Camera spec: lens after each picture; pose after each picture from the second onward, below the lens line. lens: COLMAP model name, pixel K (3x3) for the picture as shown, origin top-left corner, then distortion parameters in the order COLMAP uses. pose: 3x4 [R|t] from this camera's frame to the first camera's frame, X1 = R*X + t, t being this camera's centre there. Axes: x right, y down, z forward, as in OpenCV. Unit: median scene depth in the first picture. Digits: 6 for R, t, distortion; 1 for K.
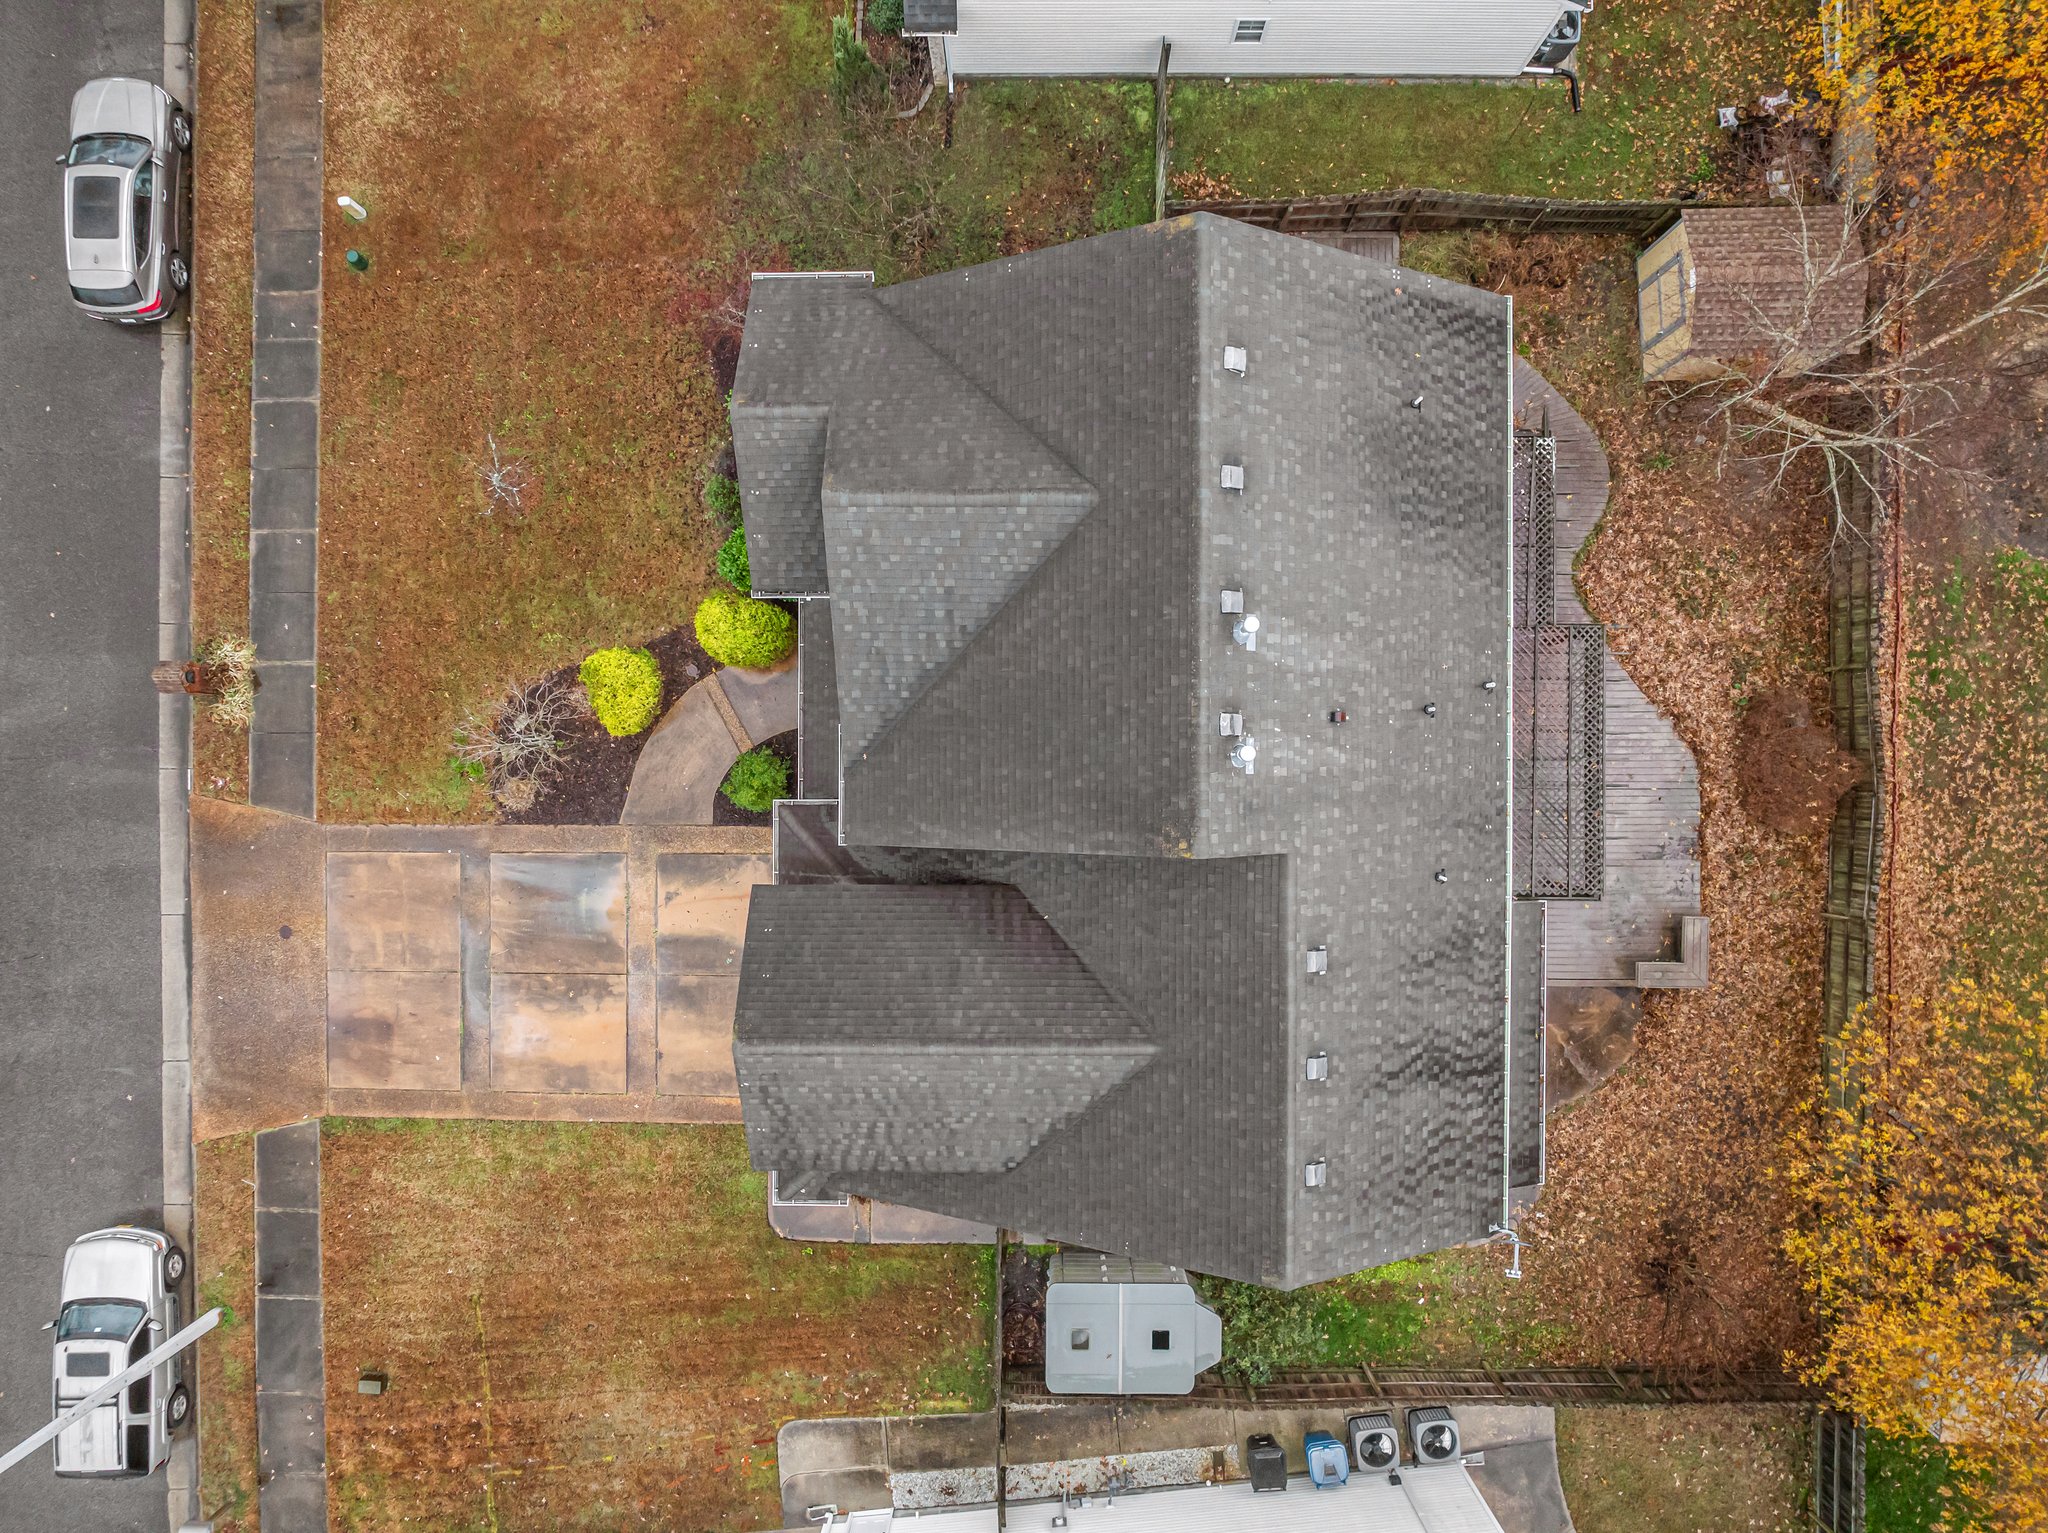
lens RADIAL K [[1440.9, 0, 1019.9], [0, 1440.9, 774.5], [0, 0, 1]] dist [-0.031822, -0.007418]
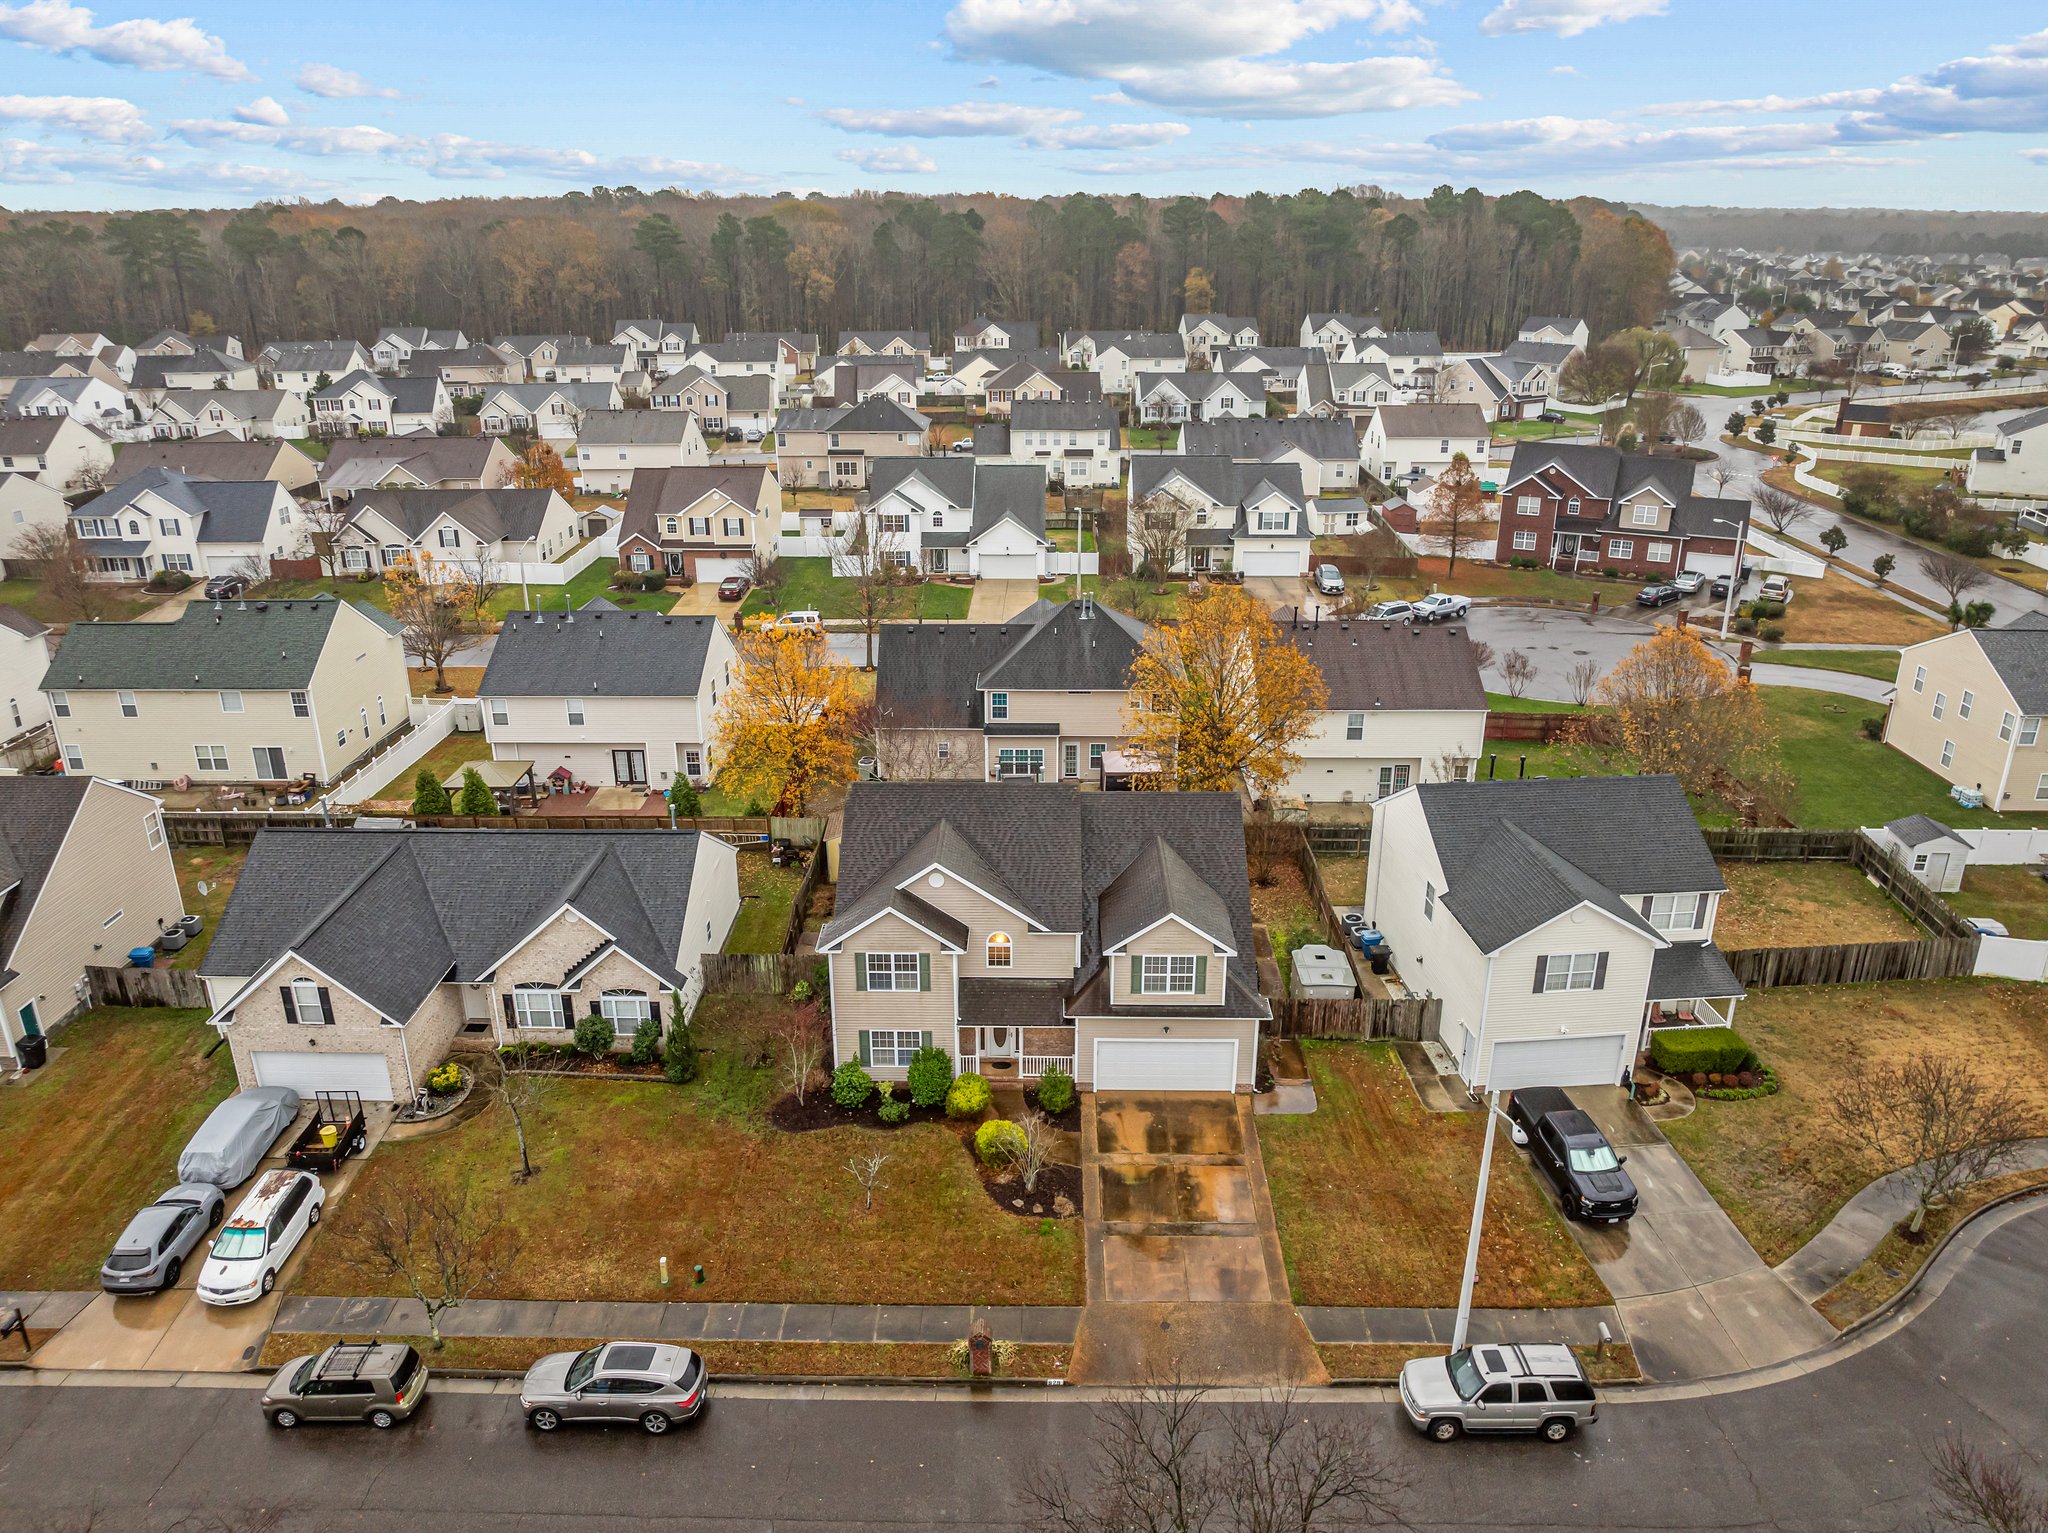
lens RADIAL K [[1440.9, 0, 1019.9], [0, 1440.9, 774.5], [0, 0, 1]] dist [-0.031822, -0.007418]
pose [[0.019207, -0.355377, 0.934526, -1.633901], [0.999792, 0.000413, -0.020391, -0.002320], [0.006860, 0.934723, 0.355311, 0.000553]]
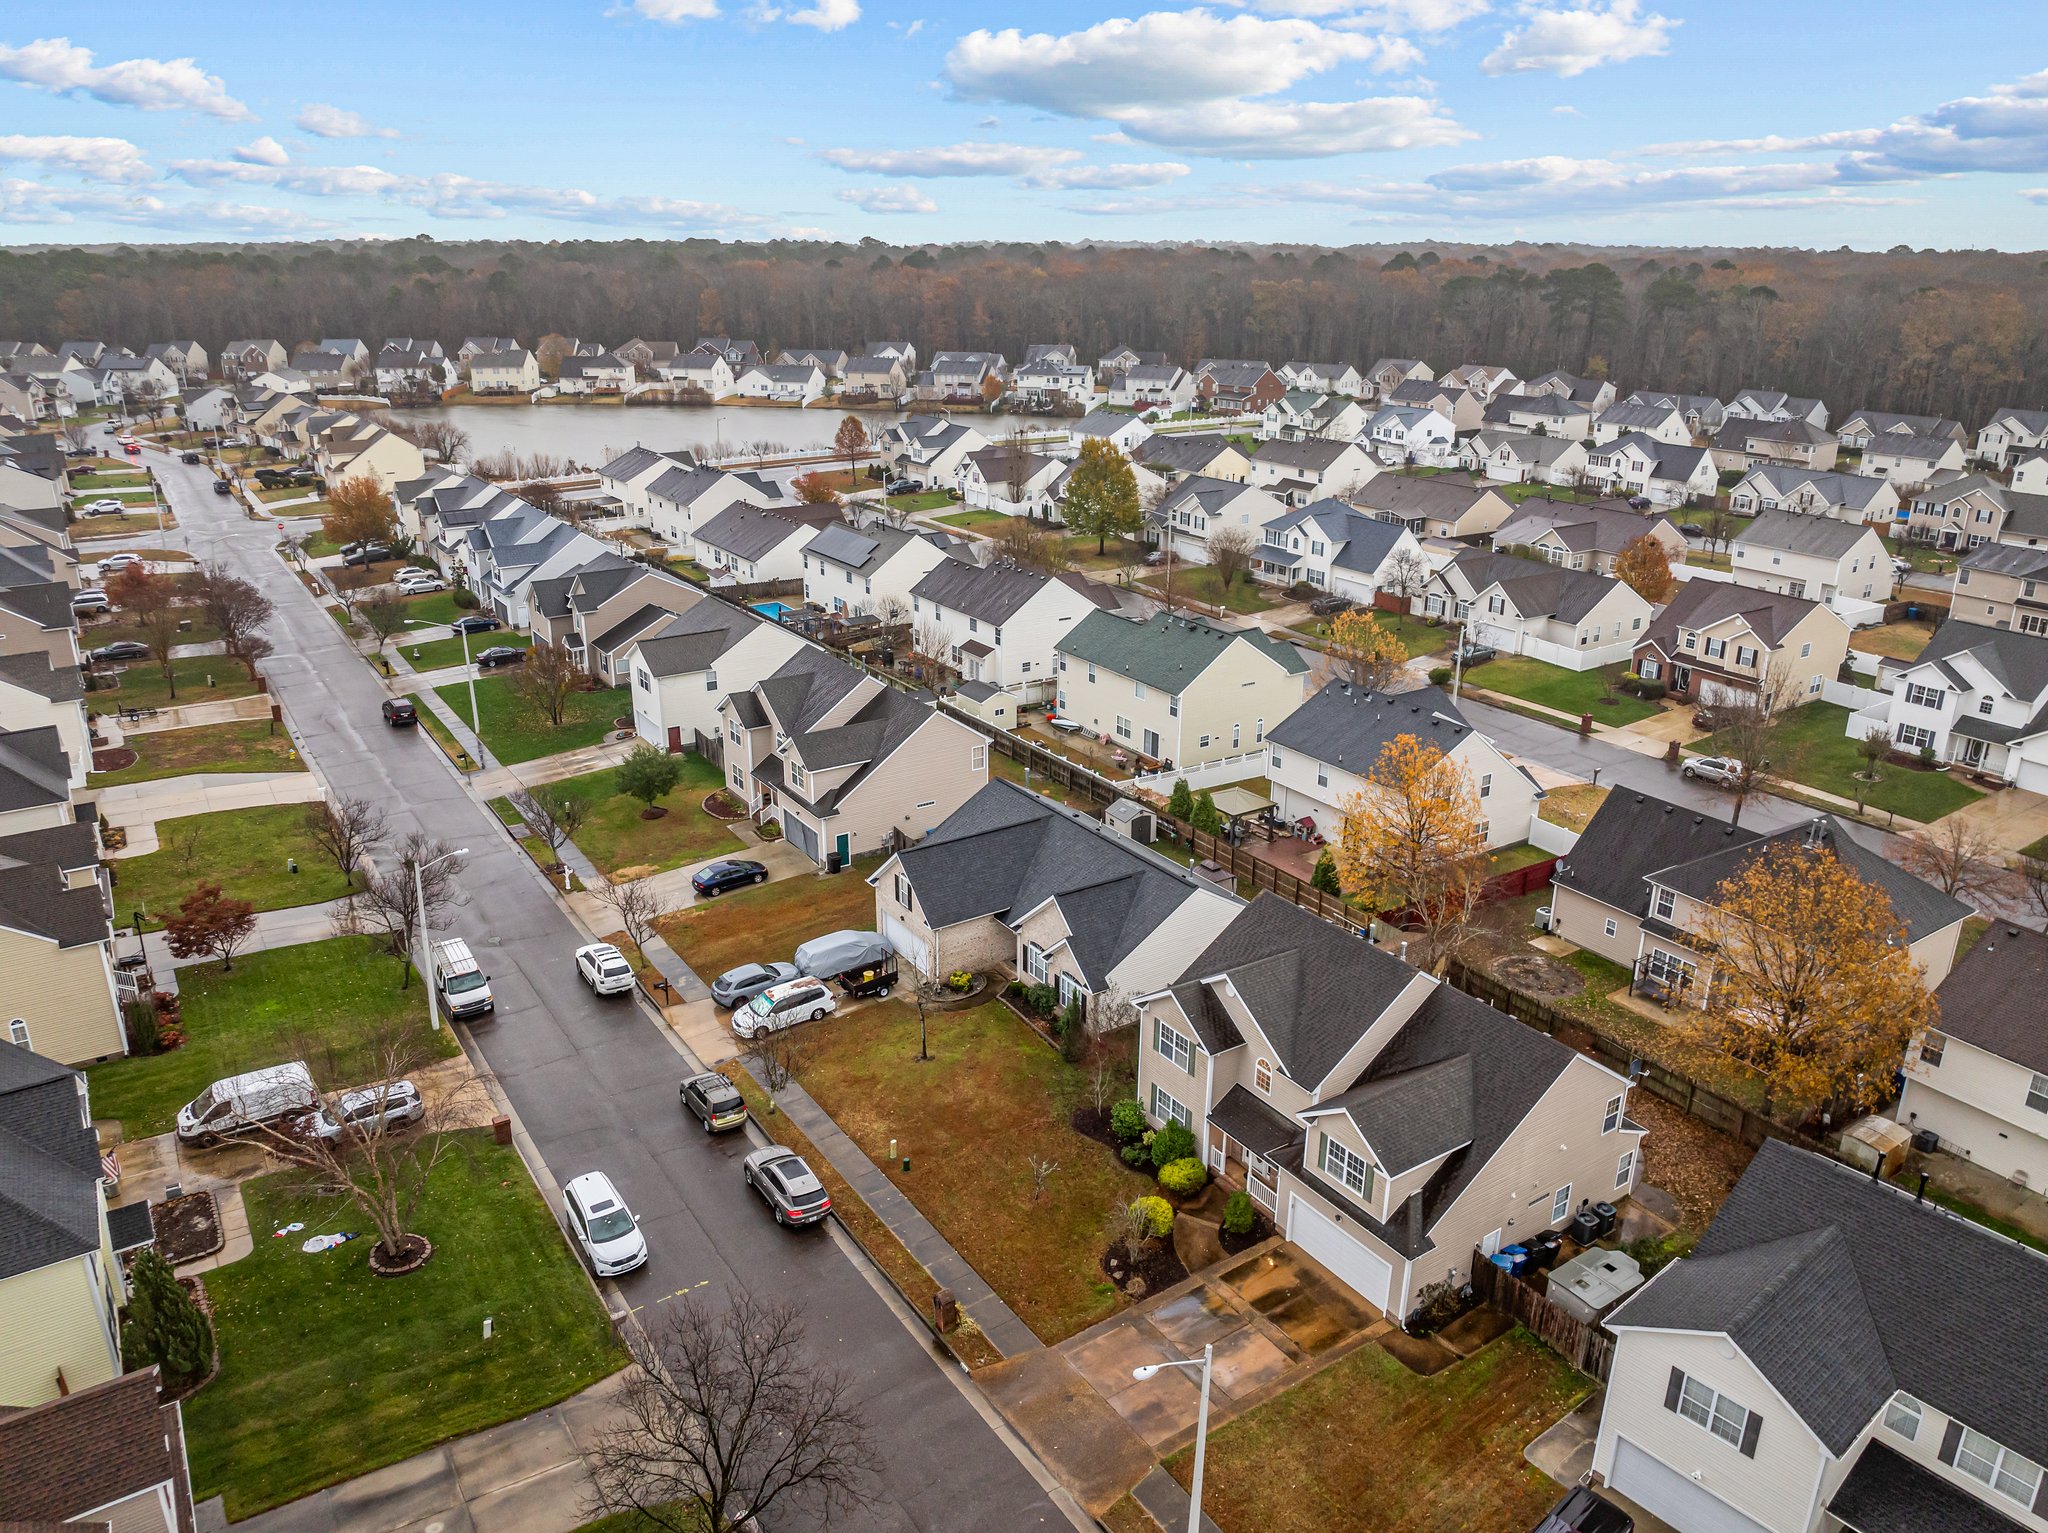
lens RADIAL K [[1440.9, 0, 1019.9], [0, 1440.9, 774.5], [0, 0, 1]] dist [-0.031822, -0.007418]
pose [[0.835015, -0.177969, 0.520651, -1.269532], [0.550108, 0.289681, -0.783241, 1.132067], [-0.011430, 0.940432, 0.339790, -0.197356]]
